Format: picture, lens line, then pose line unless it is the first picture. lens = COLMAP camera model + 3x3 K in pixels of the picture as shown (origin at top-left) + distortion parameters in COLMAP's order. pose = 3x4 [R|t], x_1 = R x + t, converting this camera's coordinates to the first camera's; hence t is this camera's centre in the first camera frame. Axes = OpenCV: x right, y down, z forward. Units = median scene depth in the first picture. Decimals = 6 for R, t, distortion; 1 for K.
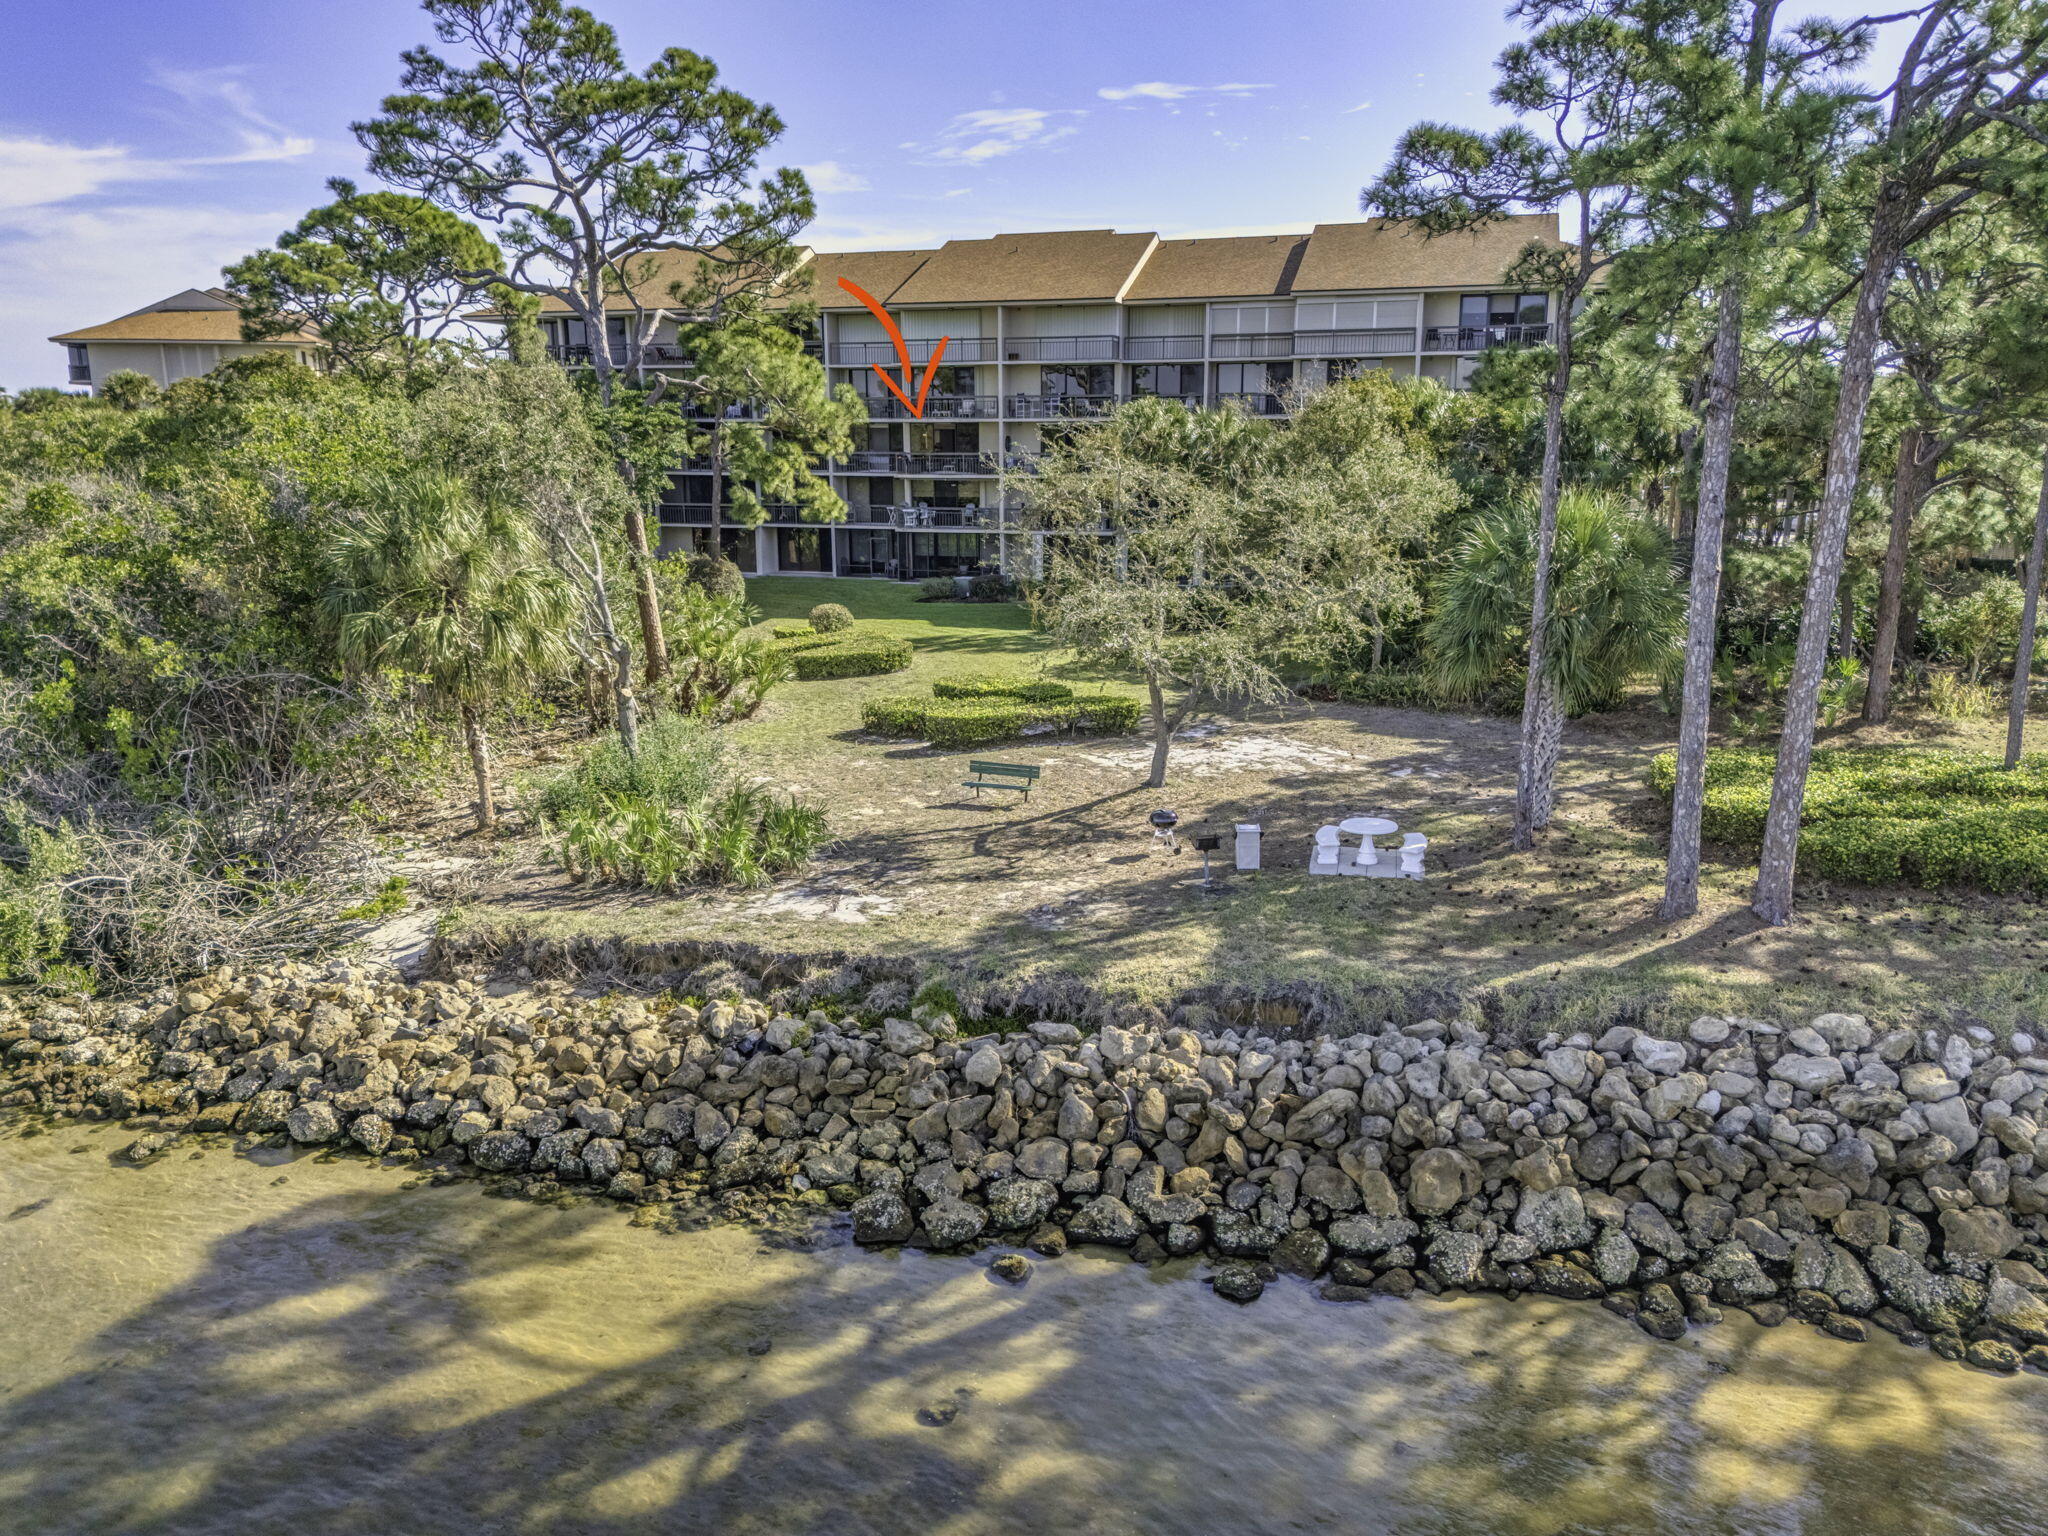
lens RADIAL K [[1521.5, 0, 1034.4], [0, 1521.5, 778.6], [0, 0, 1]] dist [0.059236, -0.052403]
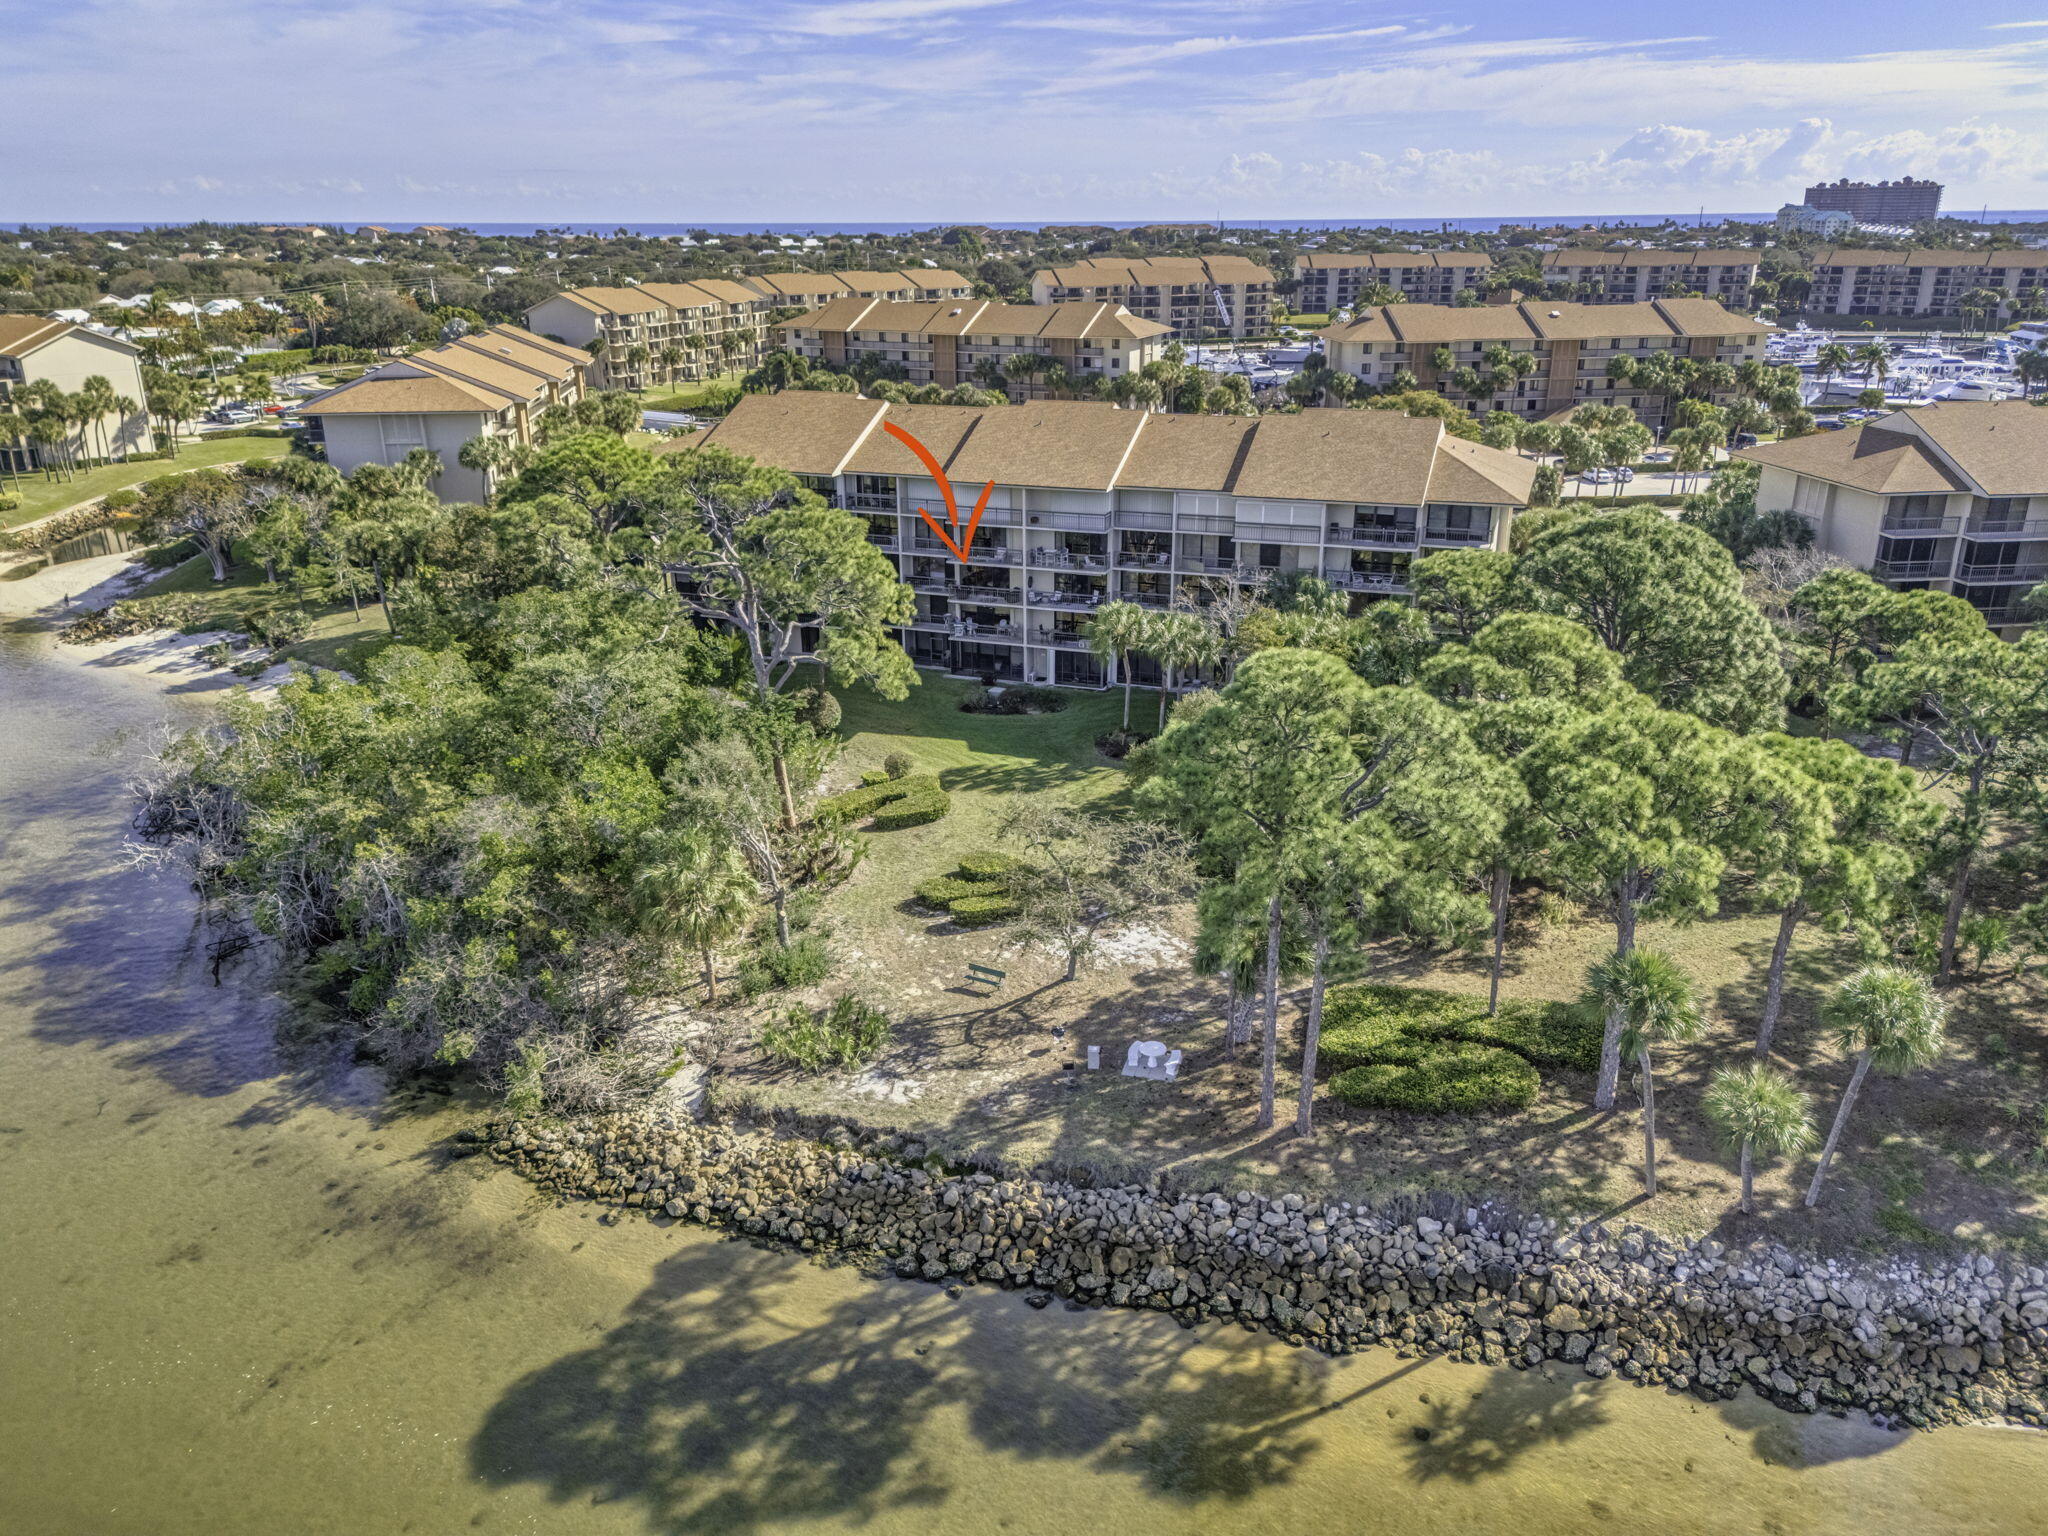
lens RADIAL K [[1521.5, 0, 1040.0], [0, 1521.5, 769.3], [0, 0, 1]] dist [0.059236, -0.052403]
pose [[0.998665, 0.017661, -0.048534, 0.216381], [-0.011393, 0.991900, 0.126512, -0.805674], [0.050375, -0.125791, 0.990777, -1.328781]]
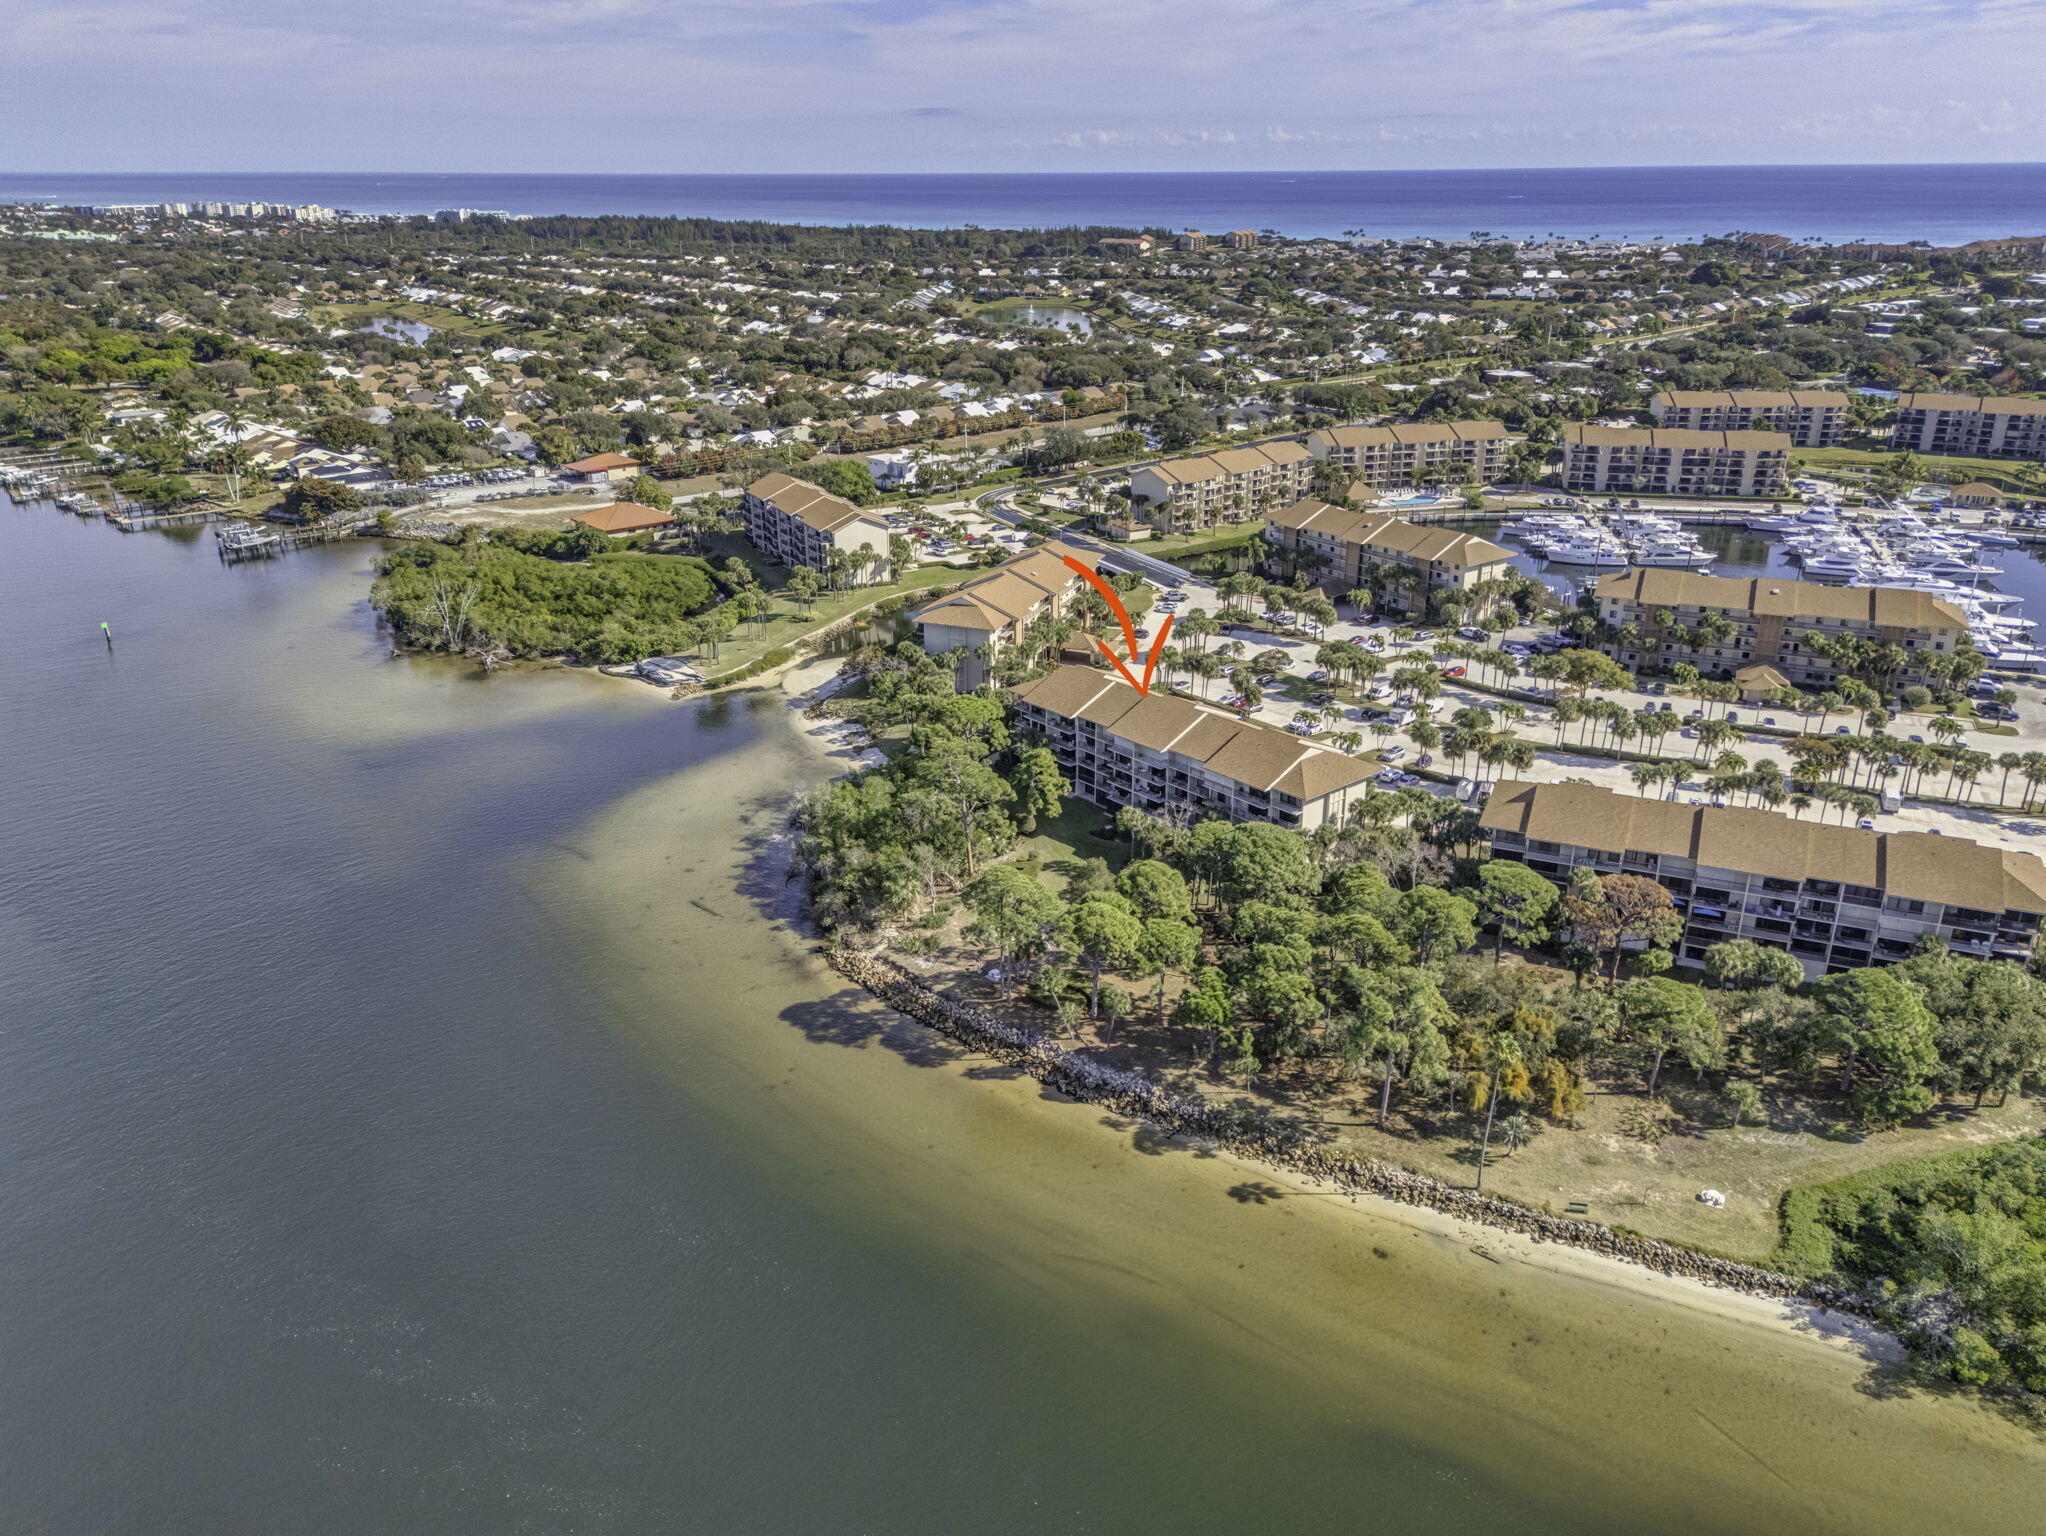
lens RADIAL K [[1520.0, 0, 1014.6], [0, 1520.0, 770.5], [0, 0, 1]] dist [0.059236, -0.052403]
pose [[0.839151, 0.200303, -0.505673, 4.664931], [-0.117580, 0.974541, 0.190905, -2.827339], [0.531038, -0.100741, 0.841338, -5.983649]]
